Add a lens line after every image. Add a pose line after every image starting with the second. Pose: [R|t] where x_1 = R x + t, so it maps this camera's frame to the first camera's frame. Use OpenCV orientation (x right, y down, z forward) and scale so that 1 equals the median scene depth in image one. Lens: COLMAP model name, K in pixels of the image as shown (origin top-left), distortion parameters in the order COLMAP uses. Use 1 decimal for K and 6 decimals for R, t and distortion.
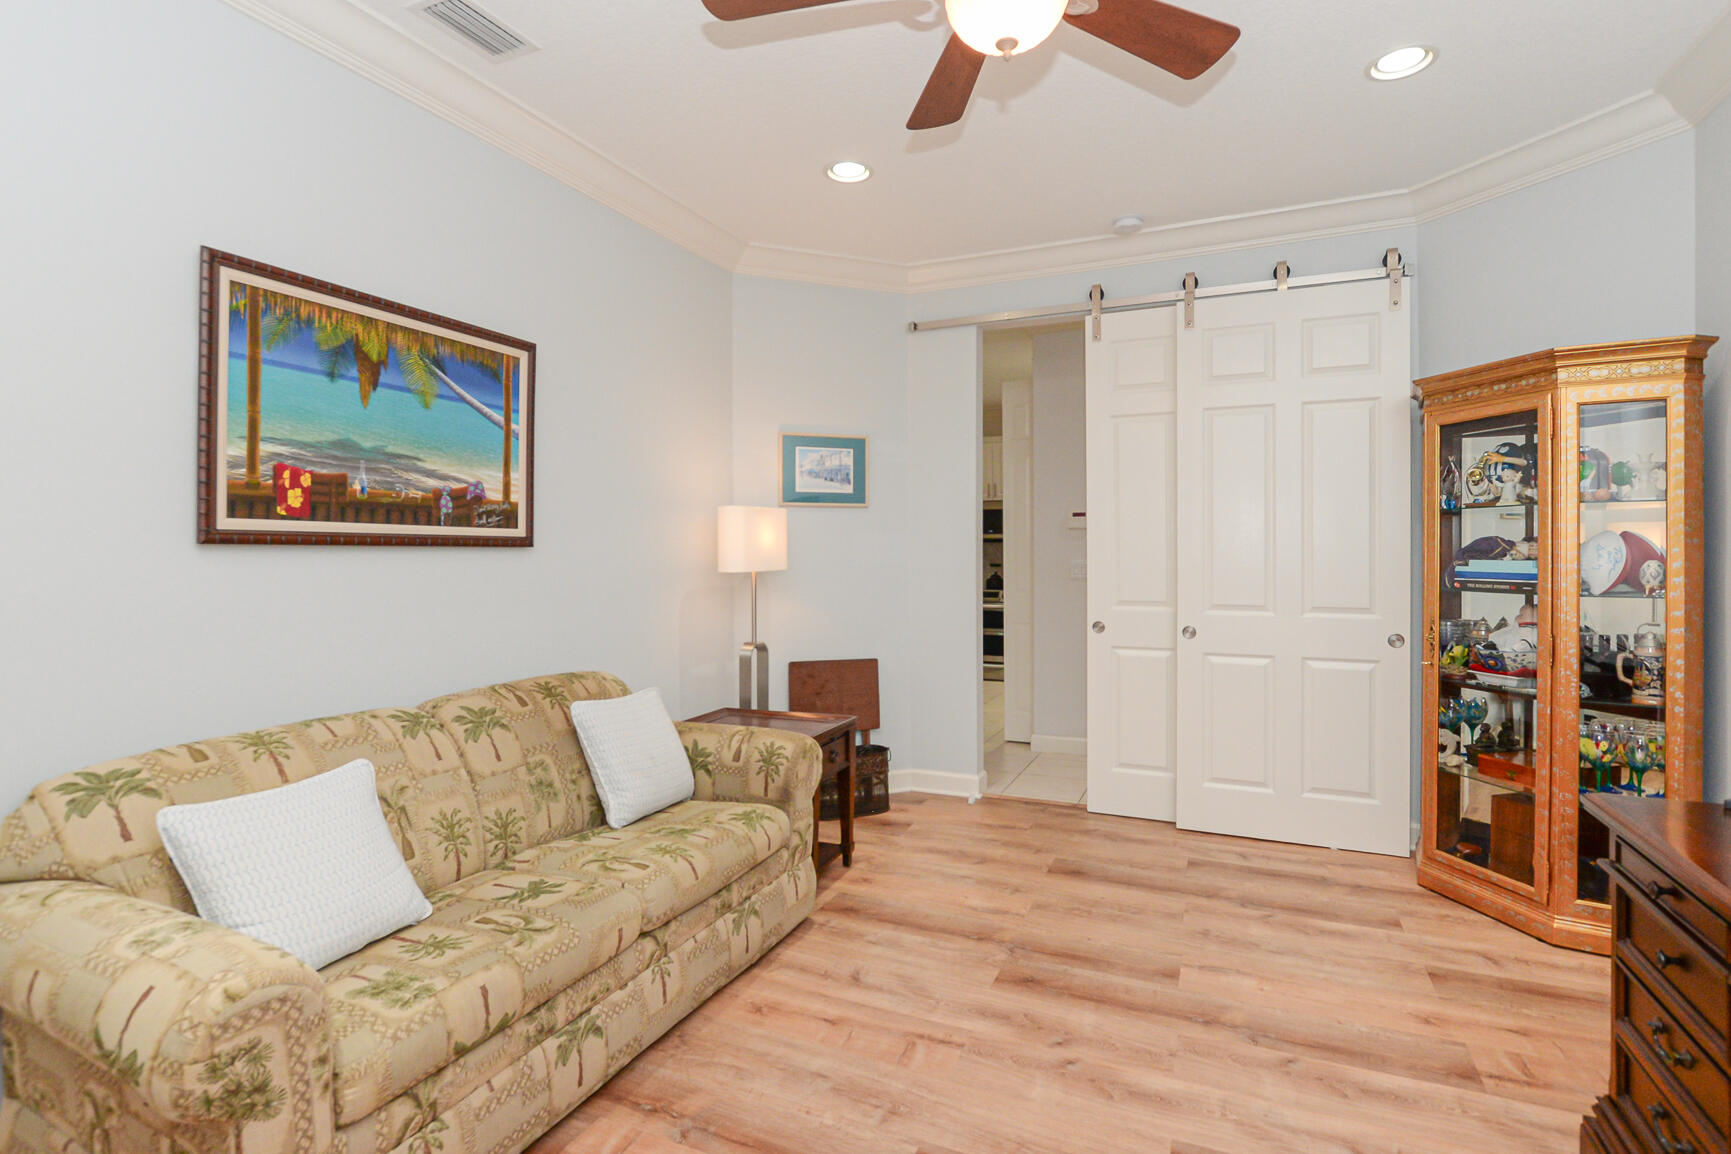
lens RADIAL K [[829.0, 0, 861.8], [0, 829.0, 550.5], [0, 0, 1]] dist [-0.018274, 0.000318]
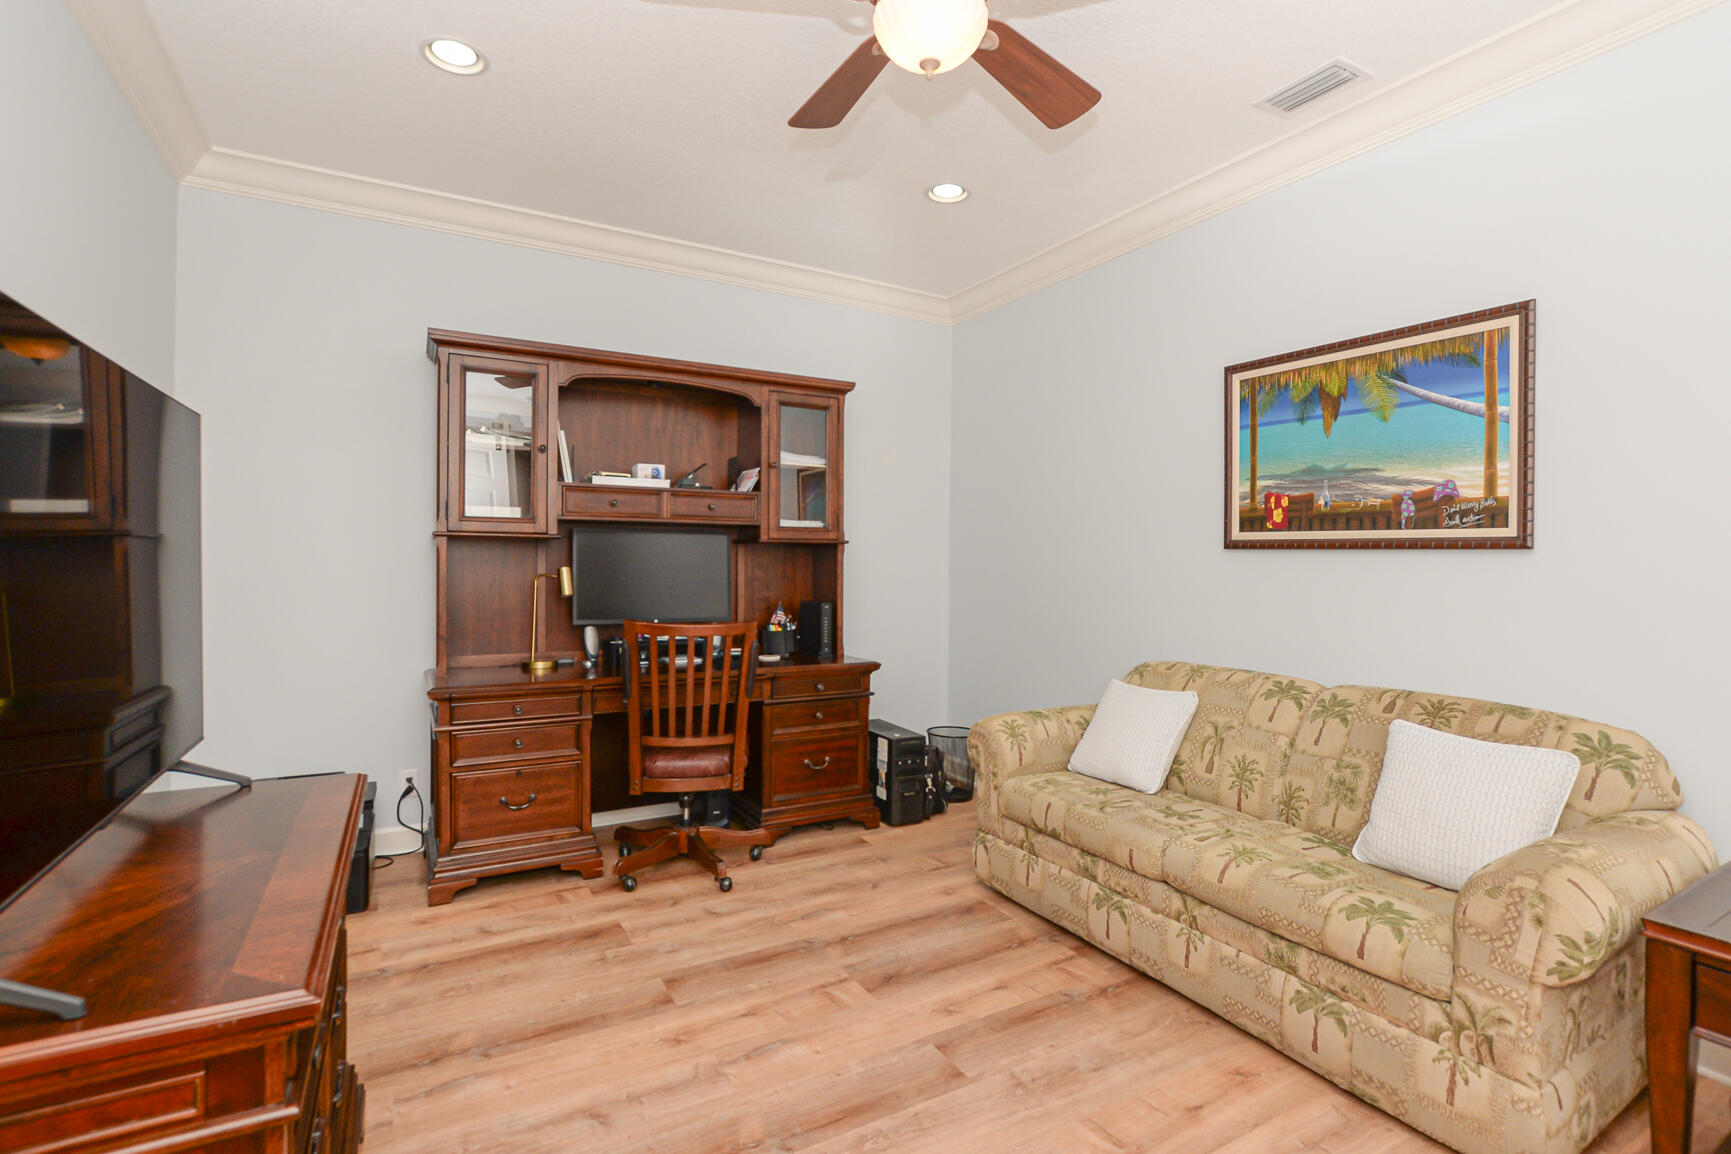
lens RADIAL K [[858.7, 0, 857.2], [0, 858.7, 565.4], [0, 0, 1]] dist [-0.021884, 0.008649]
pose [[-0.606278, 0.004277, -0.795242, 0.845024], [-0.006558, 0.999925, 0.010378, 0.009804], [0.795226, 0.011507, -0.606204, 1.225923]]
